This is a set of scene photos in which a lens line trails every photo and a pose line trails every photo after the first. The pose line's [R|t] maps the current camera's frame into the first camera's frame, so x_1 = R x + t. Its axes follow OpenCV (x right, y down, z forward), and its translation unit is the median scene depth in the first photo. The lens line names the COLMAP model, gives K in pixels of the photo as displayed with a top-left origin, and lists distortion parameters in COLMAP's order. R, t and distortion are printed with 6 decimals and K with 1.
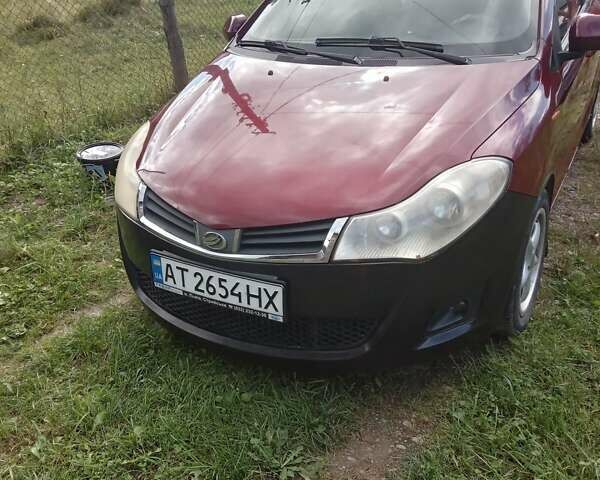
lens RADIAL K [[573.6, 0, 296.6], [0, 573.6, 240.0], [0, 0, 1]] dist [0.060389, 0.000000]
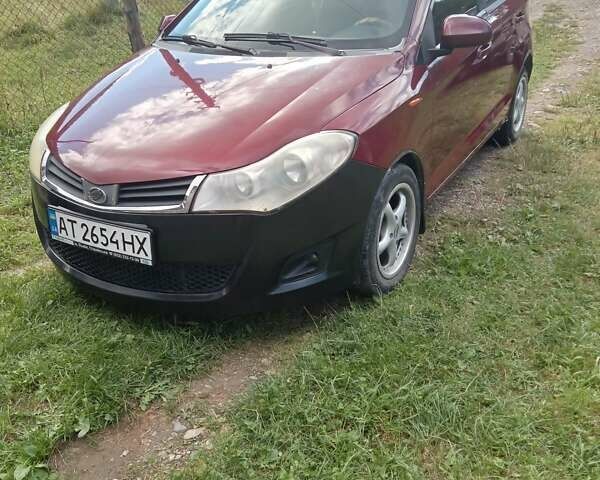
lens RADIAL K [[573.6, 0, 300.4], [0, 573.6, 239.1], [0, 0, 1]] dist [0.060389, 0.000000]
pose [[0.999669, 0.025257, -0.004875, 0.265642], [-0.025411, 0.999079, -0.034574, 0.116360], [0.003997, 0.034686, 0.999390, -0.149728]]
